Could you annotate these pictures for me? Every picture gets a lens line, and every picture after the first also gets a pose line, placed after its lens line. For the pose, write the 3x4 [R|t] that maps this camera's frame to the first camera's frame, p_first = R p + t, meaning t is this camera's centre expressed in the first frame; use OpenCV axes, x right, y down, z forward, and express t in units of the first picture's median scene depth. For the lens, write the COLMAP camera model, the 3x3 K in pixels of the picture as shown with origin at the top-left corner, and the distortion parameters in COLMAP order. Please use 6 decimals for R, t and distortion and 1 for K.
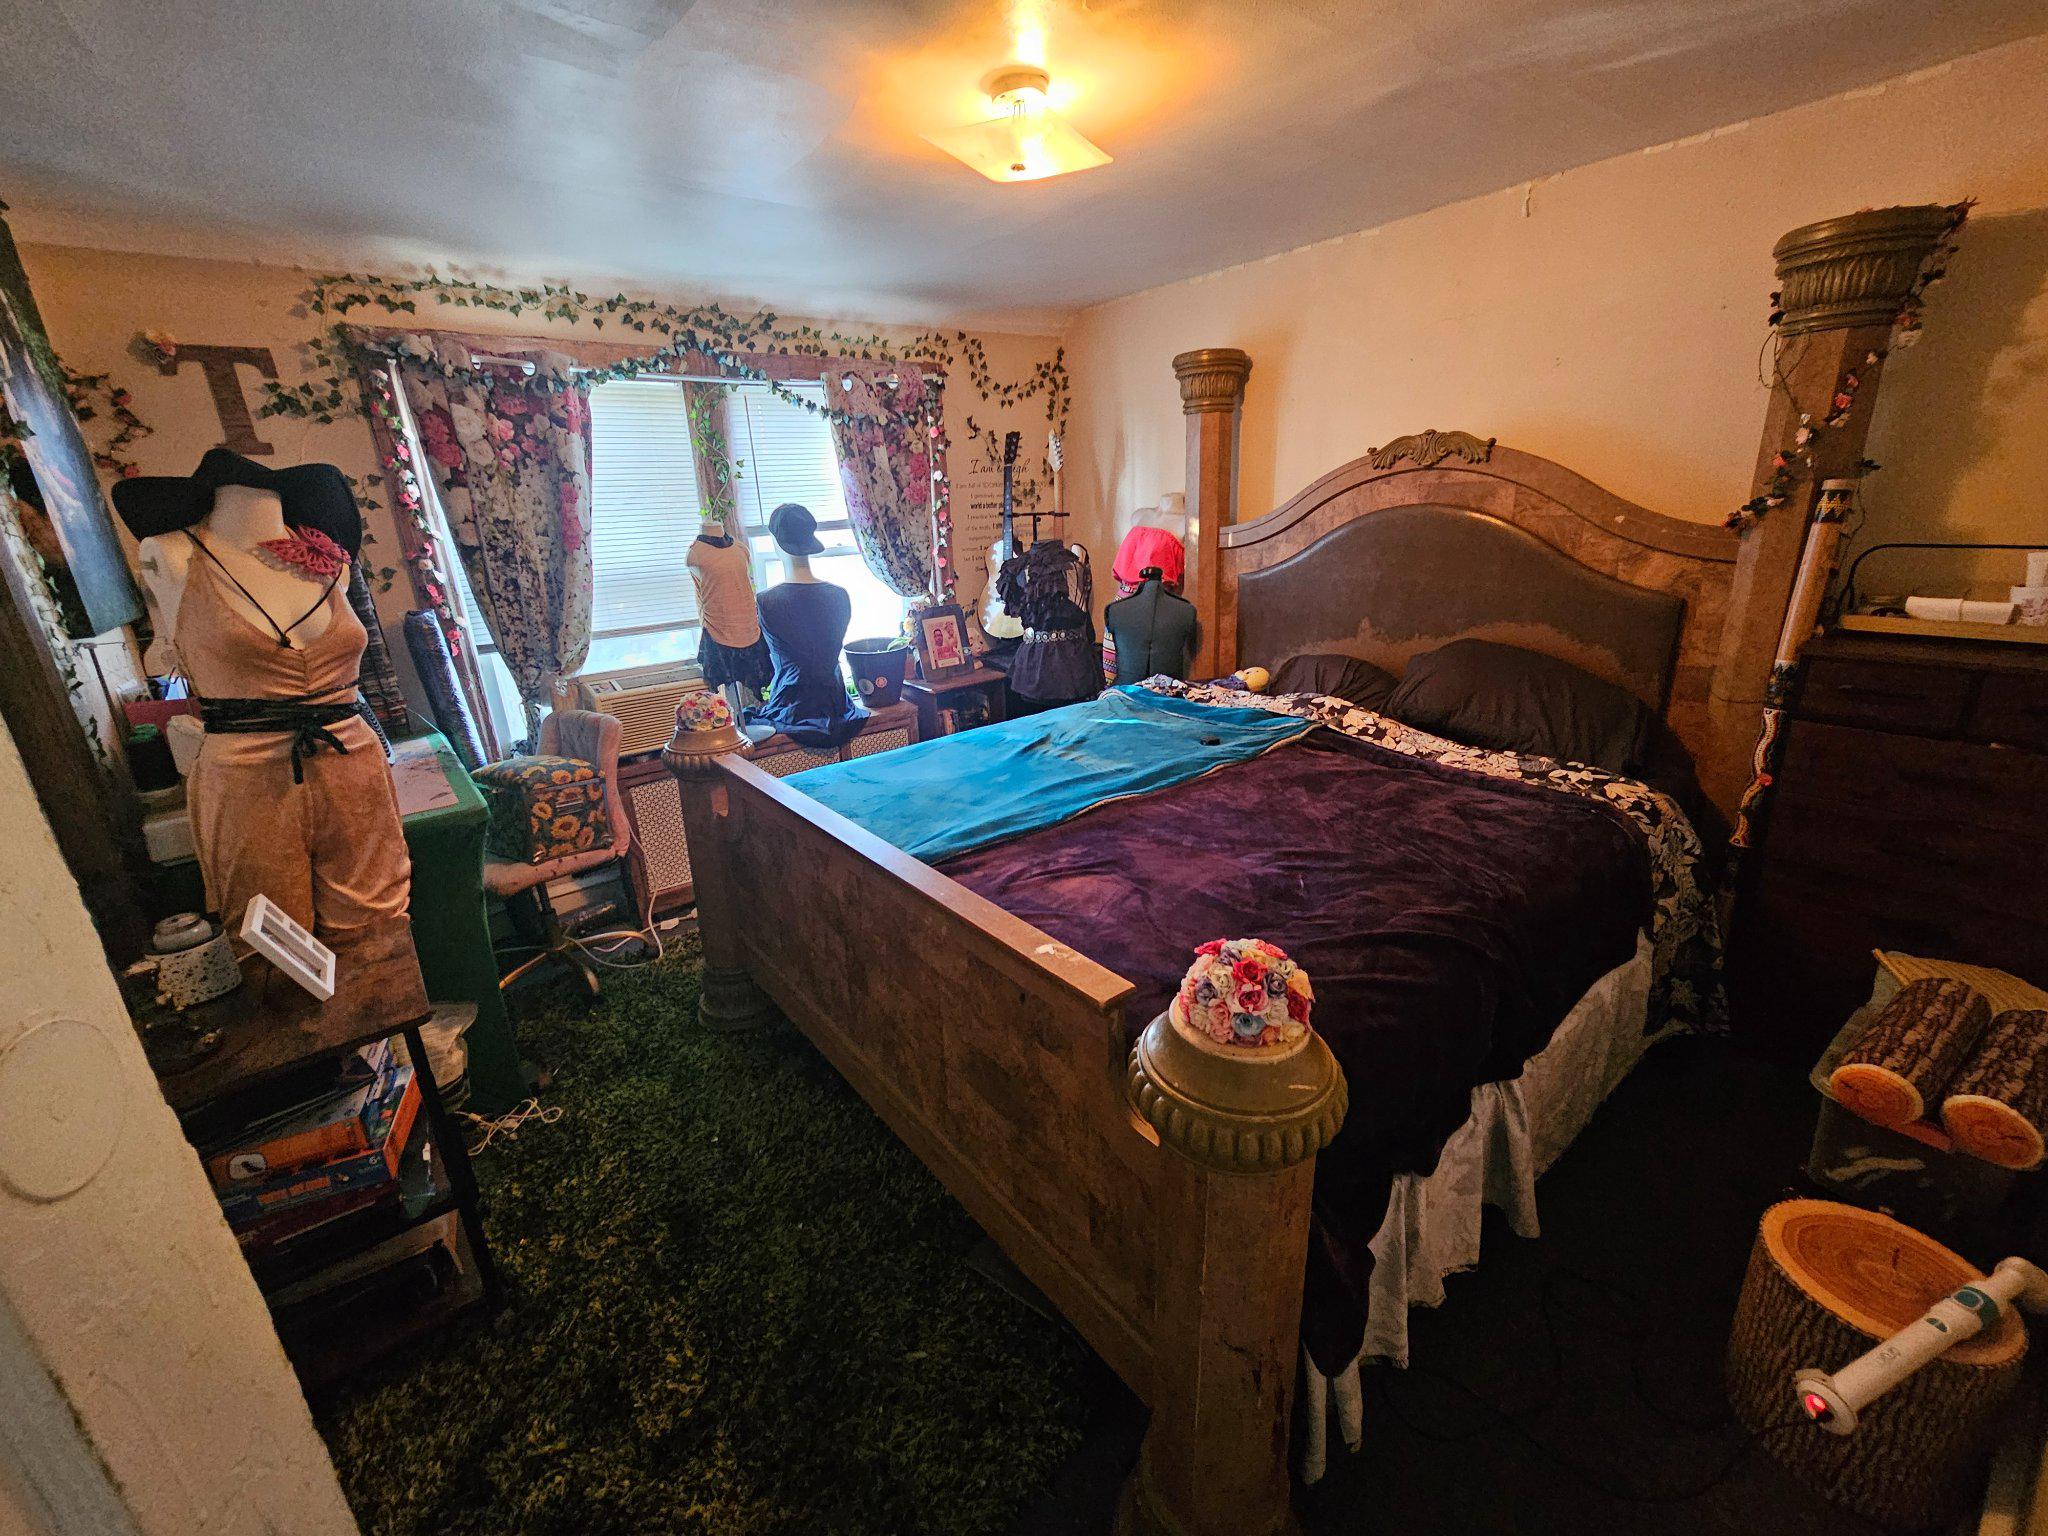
lens RADIAL K [[839.0, 0, 1034.3], [0, 839.0, 766.1], [0, 0, 1]] dist [0.001991, -0.001091]
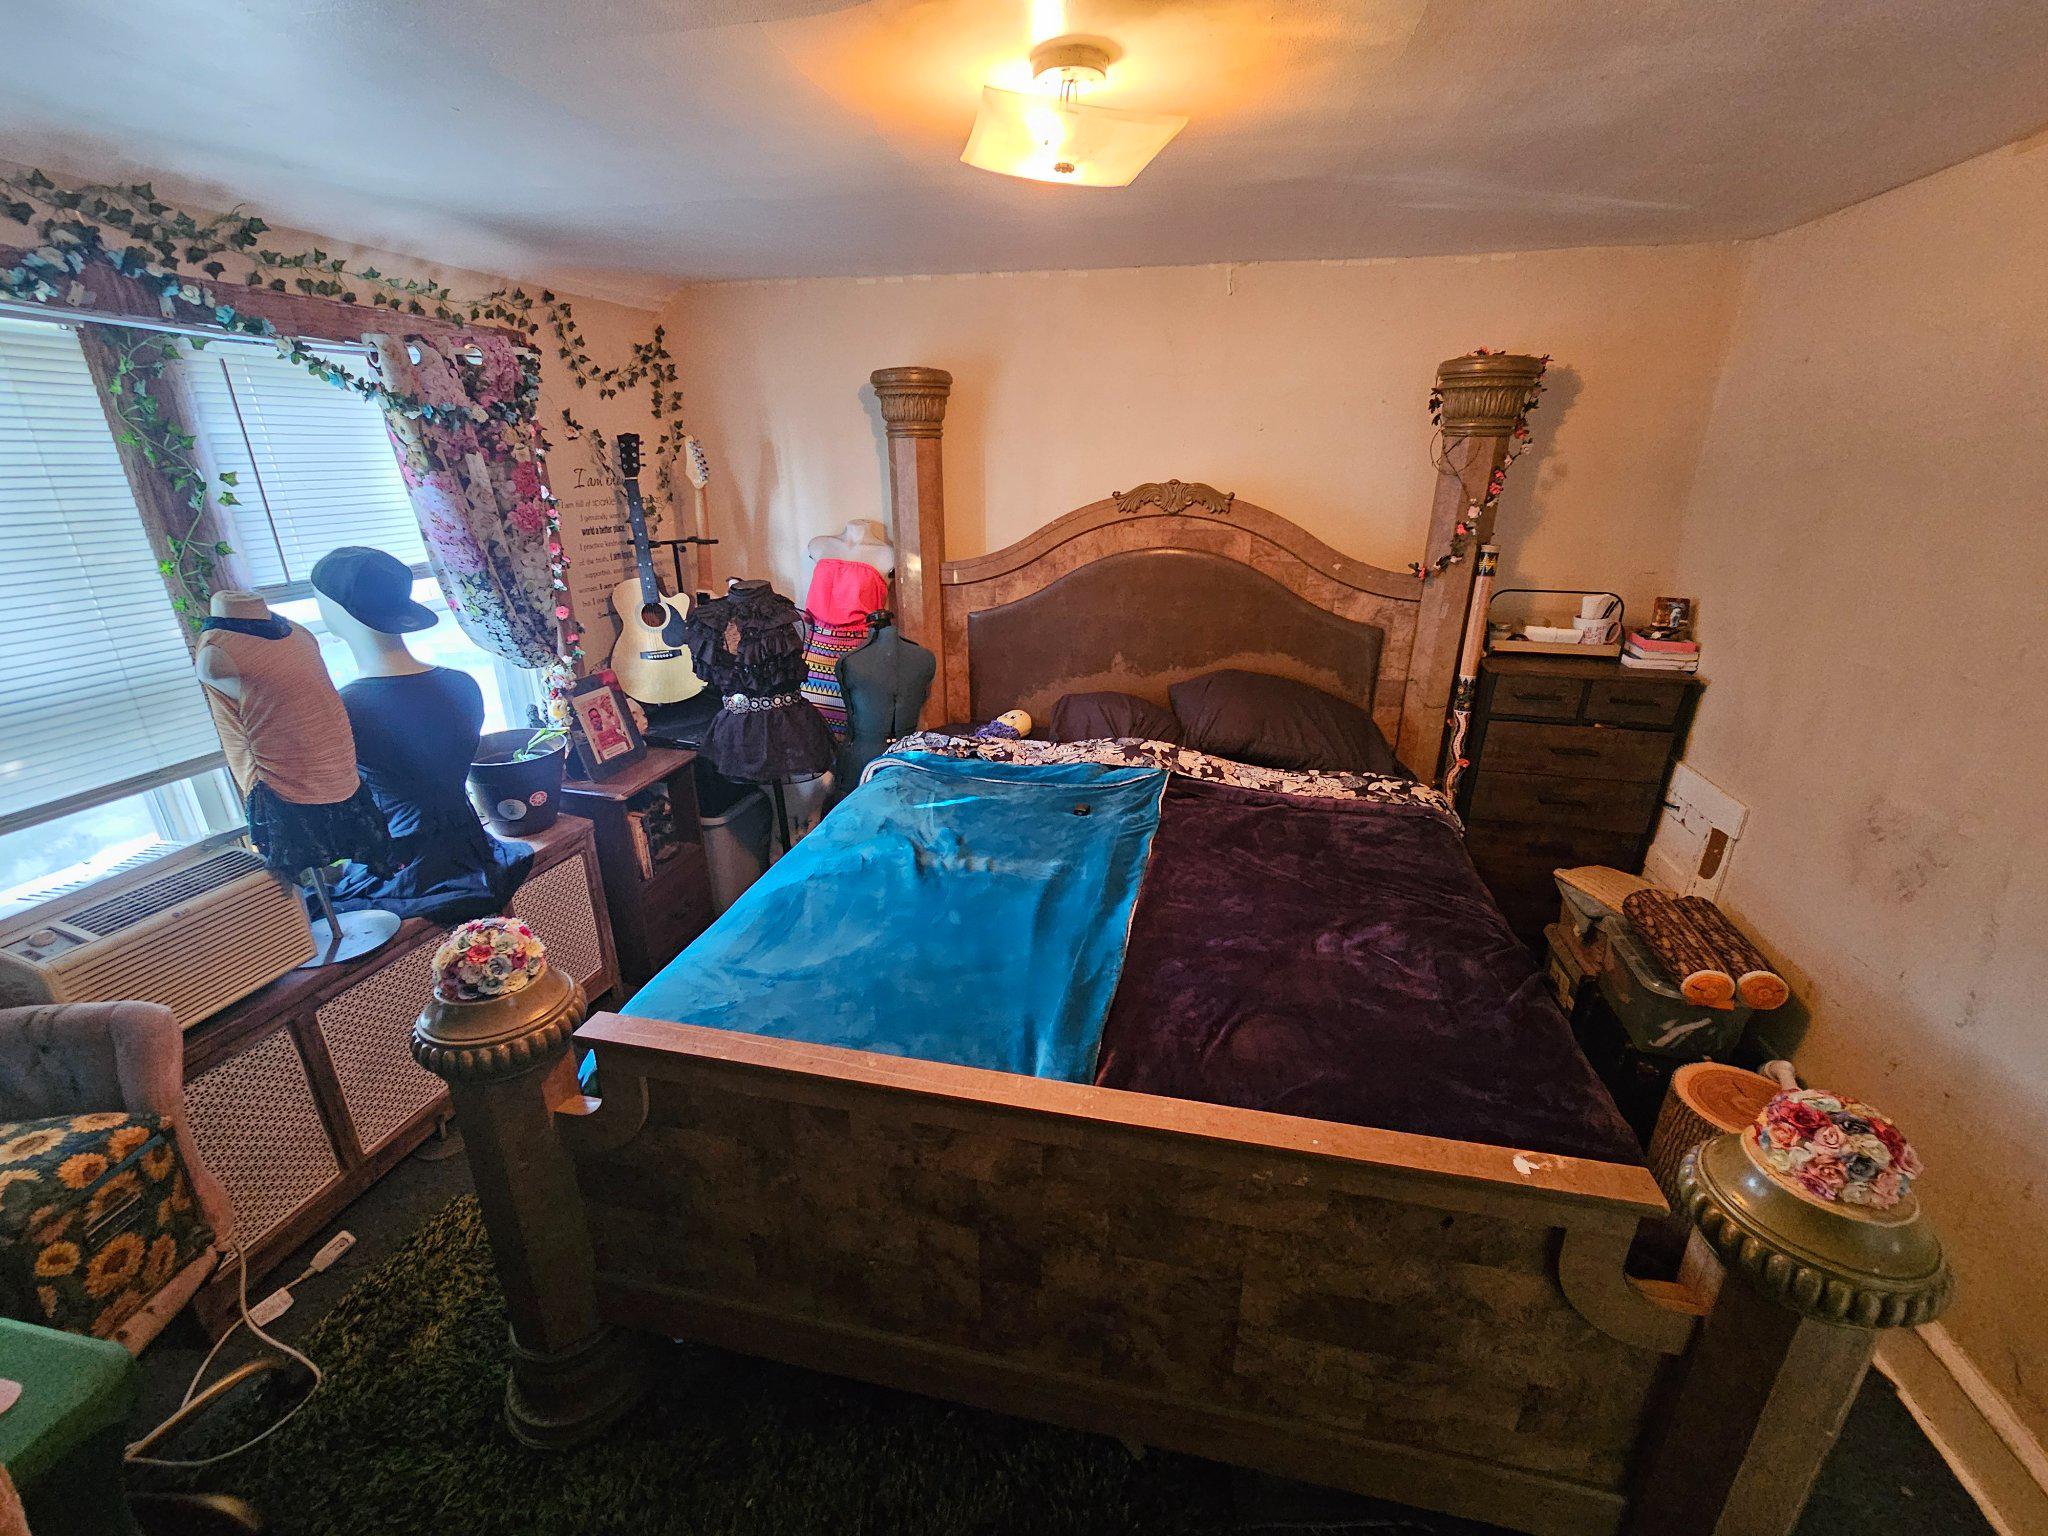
lens RADIAL K [[839.0, 0, 1028.5], [0, 839.0, 766.3], [0, 0, 1]] dist [0.001991, -0.001091]
pose [[0.771712, -0.179524, 0.610108, -0.335608], [0.161933, 0.983179, 0.084476, -0.138782], [-0.615011, 0.033605, 0.787802, 0.243651]]
